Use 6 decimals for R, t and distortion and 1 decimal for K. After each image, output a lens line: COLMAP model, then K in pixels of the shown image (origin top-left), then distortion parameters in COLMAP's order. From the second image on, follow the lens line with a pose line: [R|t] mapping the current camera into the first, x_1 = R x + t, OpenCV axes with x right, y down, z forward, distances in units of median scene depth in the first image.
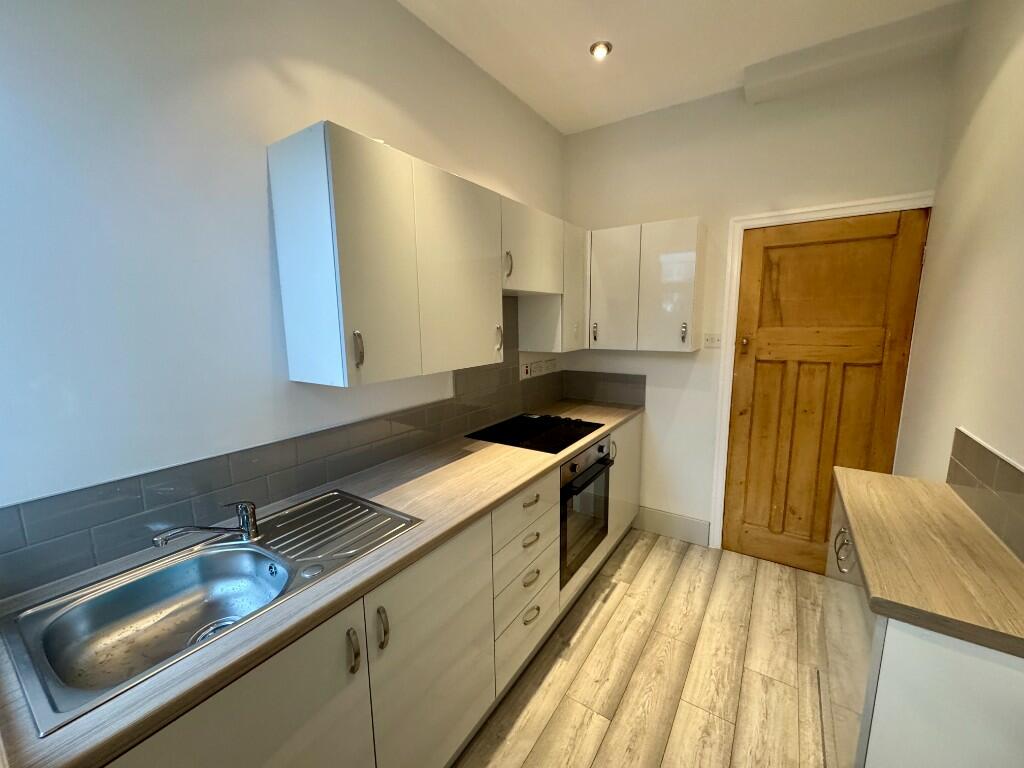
lens RADIAL K [[416.8, 0, 517.8], [0, 416.8, 377.1], [0, 0, 1]] dist [0.066154, -0.000017]
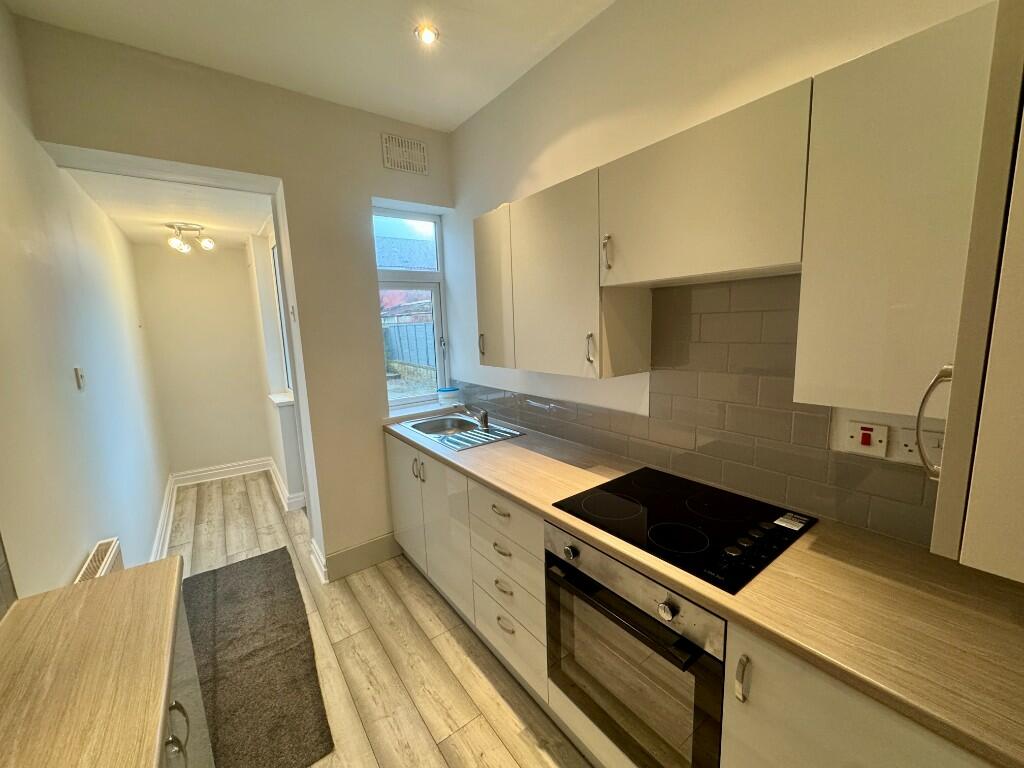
lens RADIAL K [[402.7, 0, 512.0], [0, 402.7, 384.0], [0, 0, 1]] dist [-0.000516, -0.000044]
pose [[-0.329829, 0.156077, -0.931049, 0.804023], [-0.110186, 0.973133, 0.202166, -0.174089], [0.937588, 0.169268, -0.303770, 1.199338]]
